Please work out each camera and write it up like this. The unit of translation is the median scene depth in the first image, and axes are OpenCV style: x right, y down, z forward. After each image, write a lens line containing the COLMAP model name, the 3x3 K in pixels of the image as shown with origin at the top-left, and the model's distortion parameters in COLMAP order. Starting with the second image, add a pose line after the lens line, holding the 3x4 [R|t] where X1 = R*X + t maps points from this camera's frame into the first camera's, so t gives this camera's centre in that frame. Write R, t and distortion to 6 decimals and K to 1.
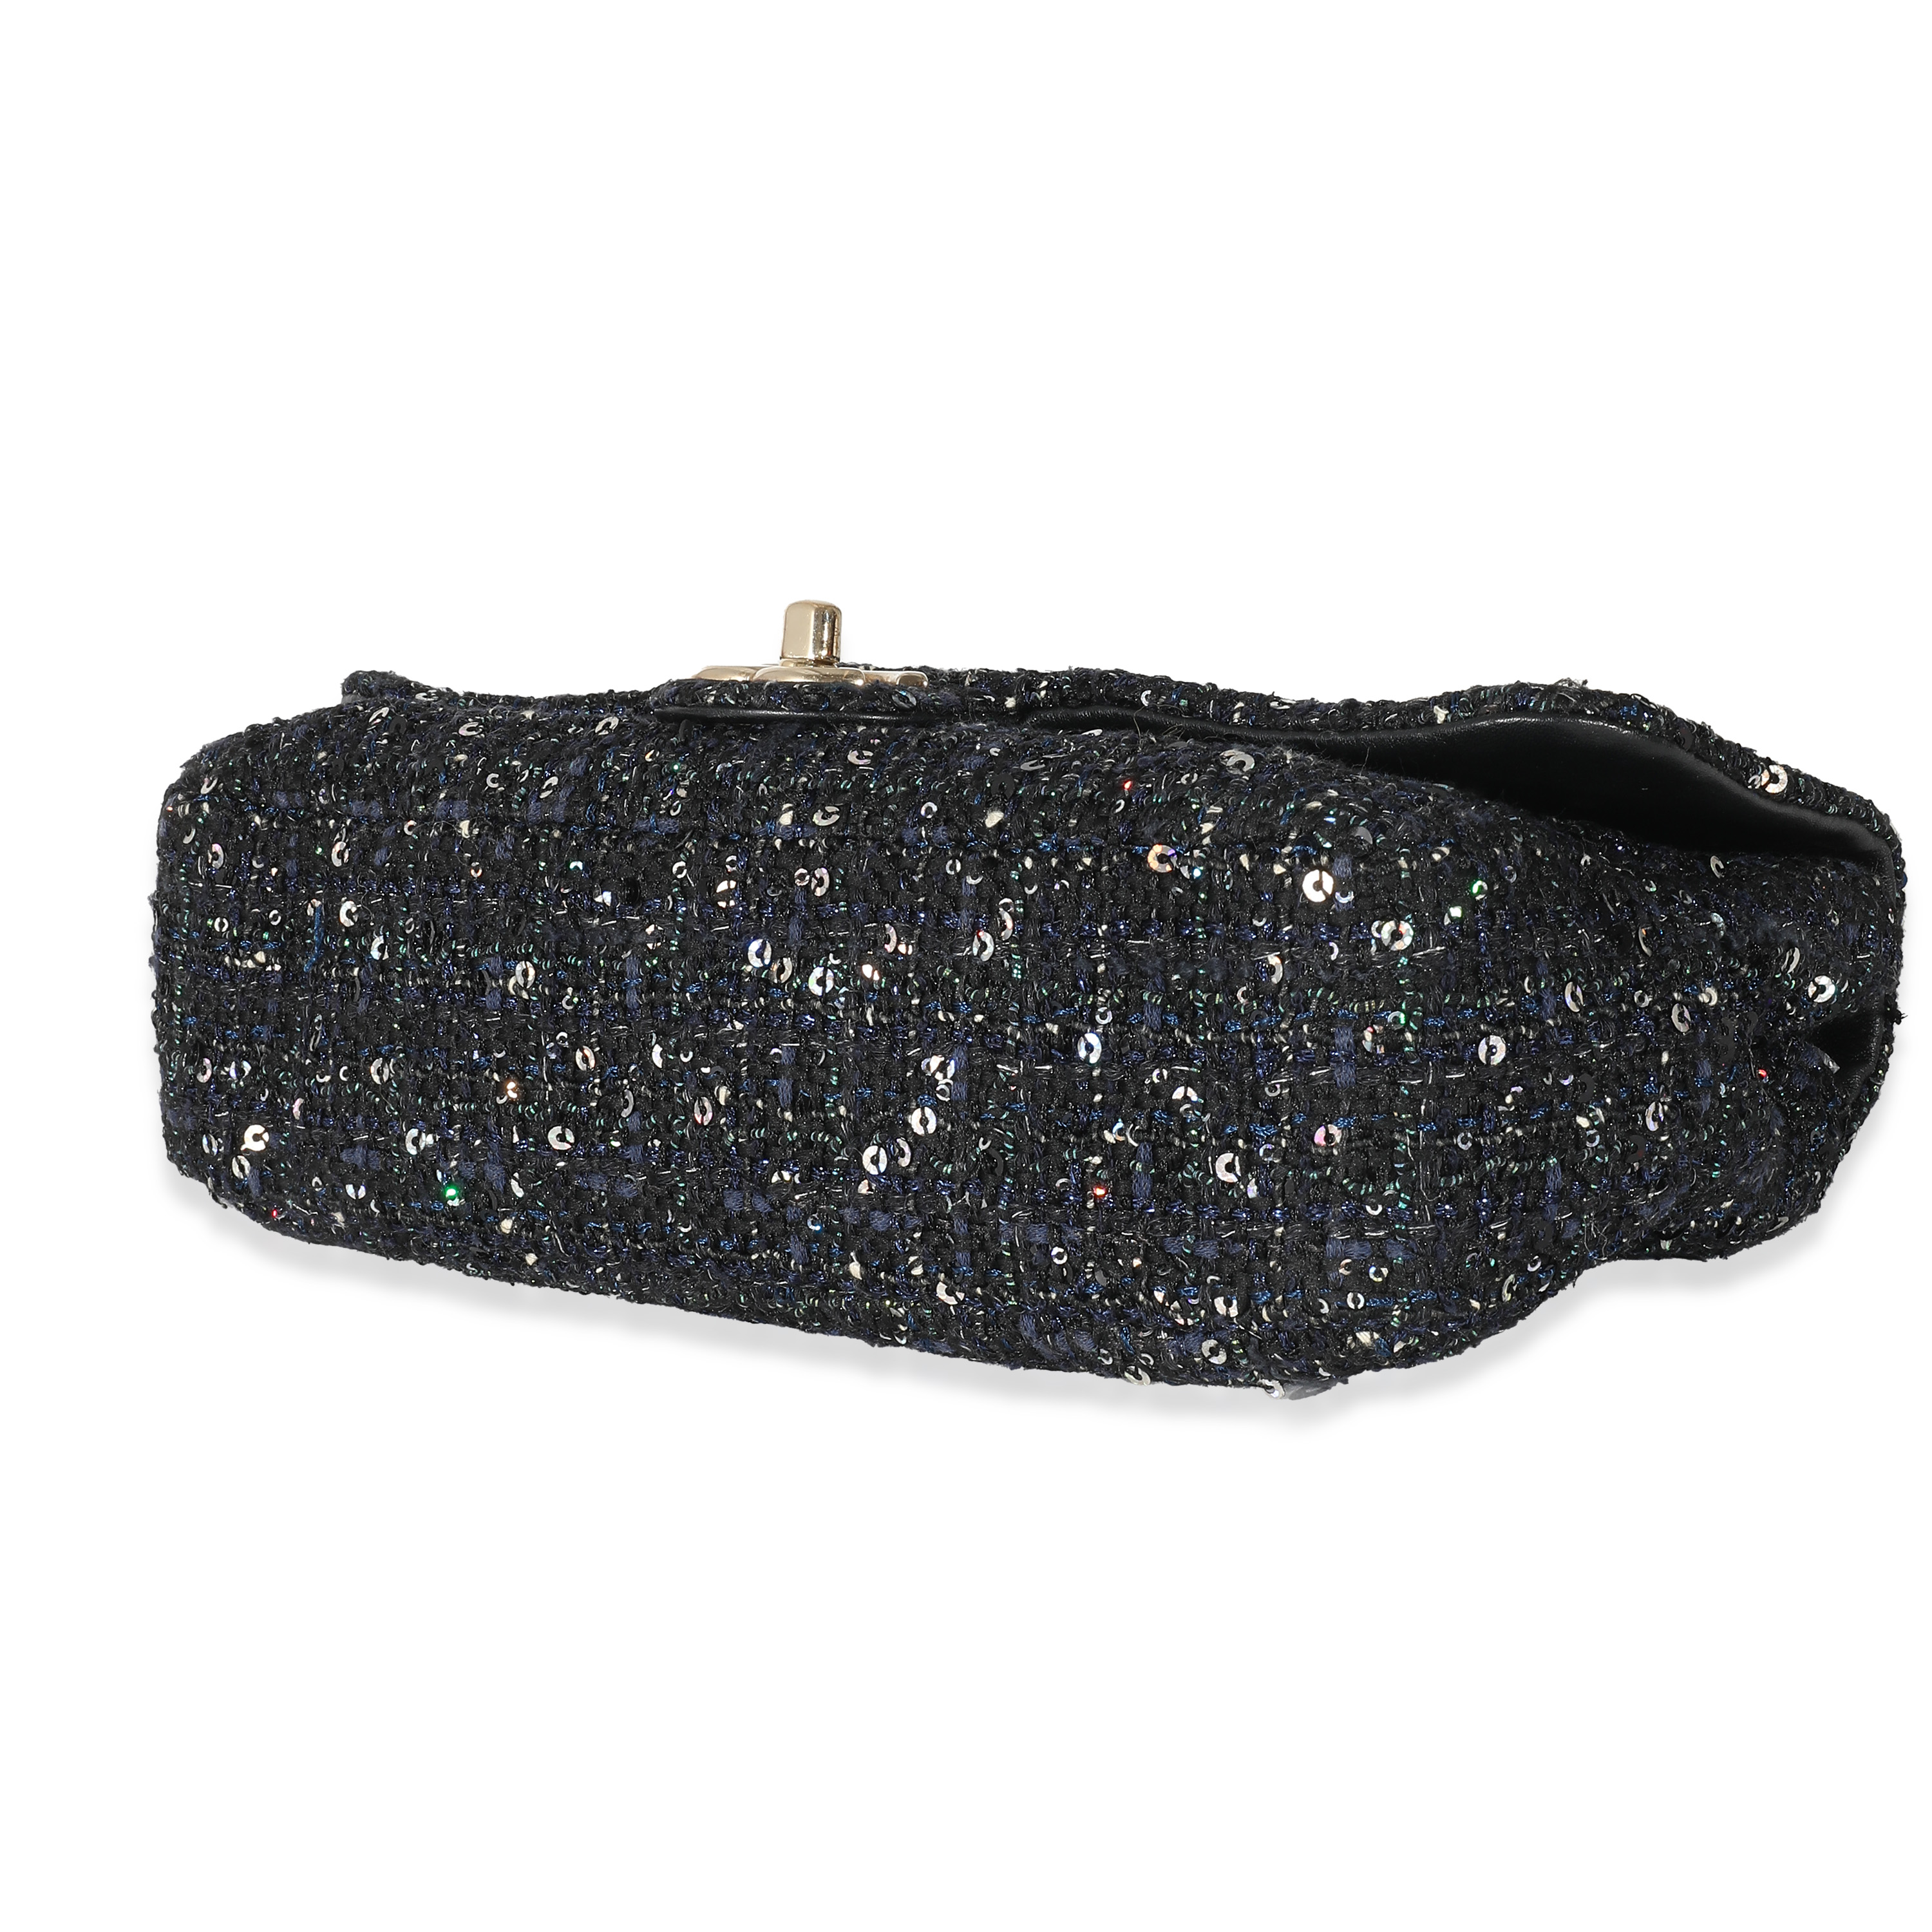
lens RADIAL K [[4407.9, 0, 966.0], [0, 4407.9, 966.0], [0, 0, 1]] dist [0.010620, -0.086334]
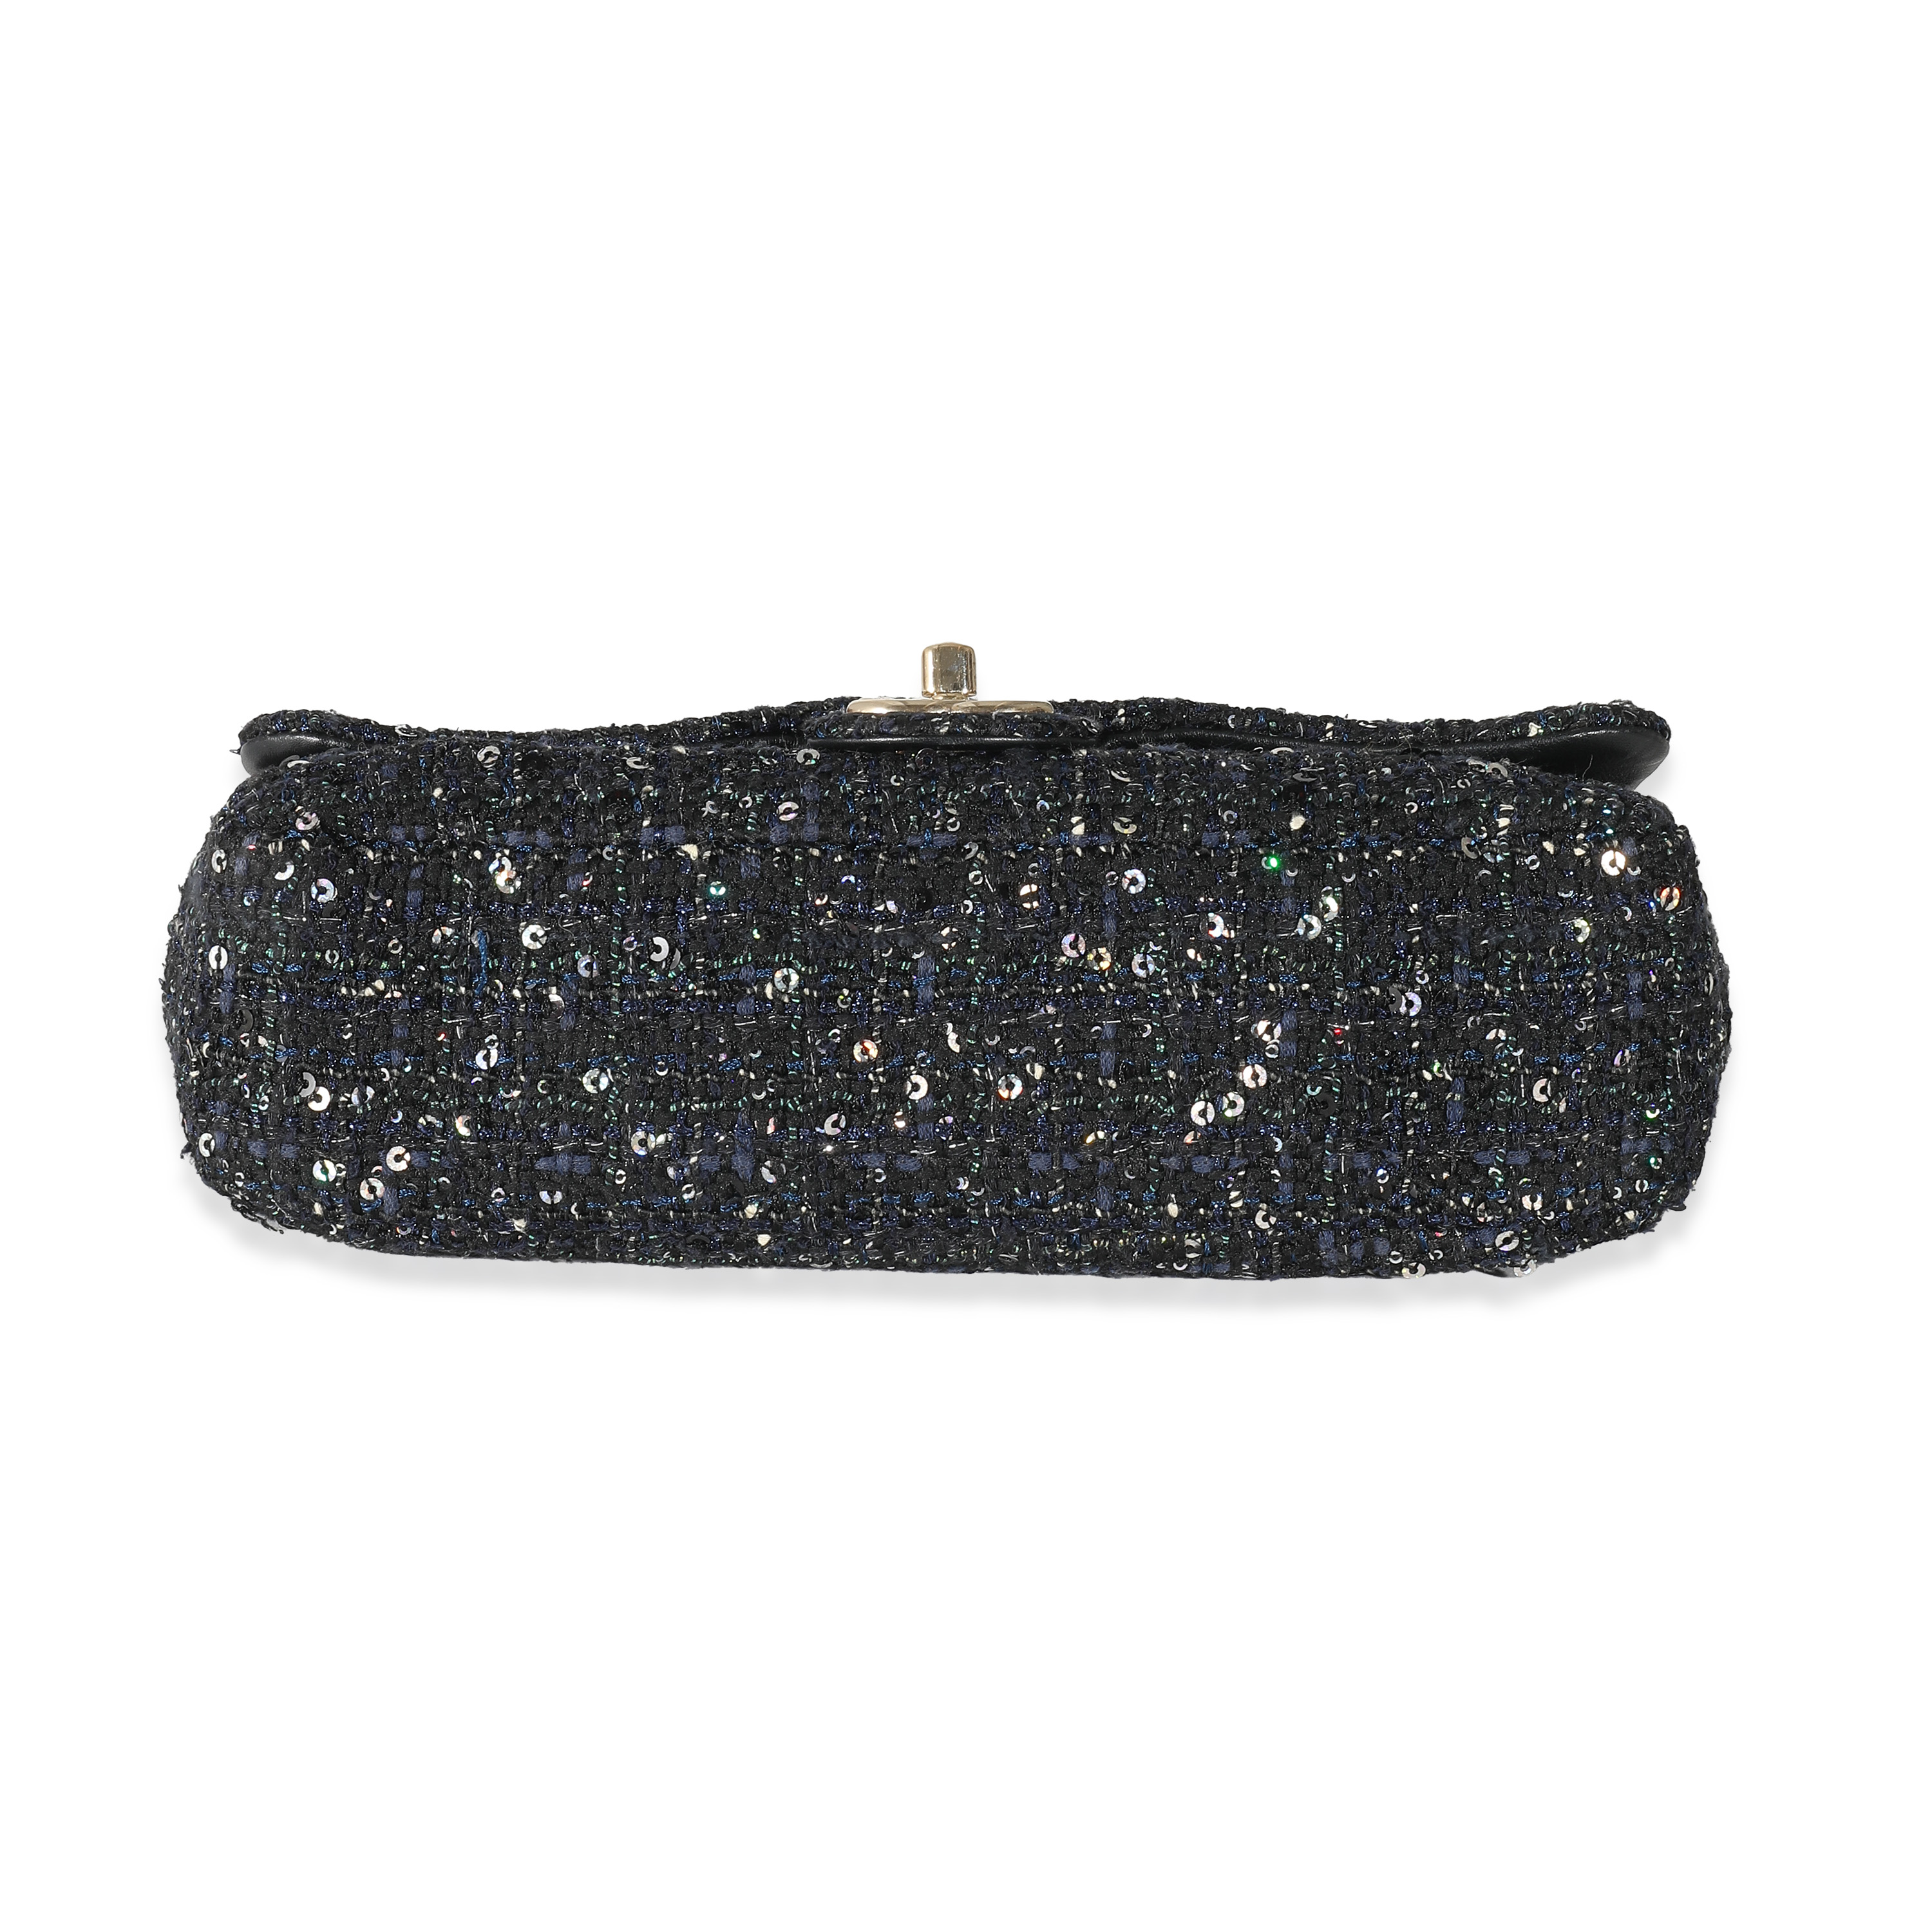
lens RADIAL K [[4407.9, 0, 966.0], [0, 4407.9, 966.0], [0, 0, 1]] dist [0.010620, -0.086334]
pose [[0.774113, -0.050480, 0.631031, -0.817673], [0.055372, 0.998394, 0.011940, -0.013195], [-0.630621, 0.025698, 0.775666, 0.121028]]
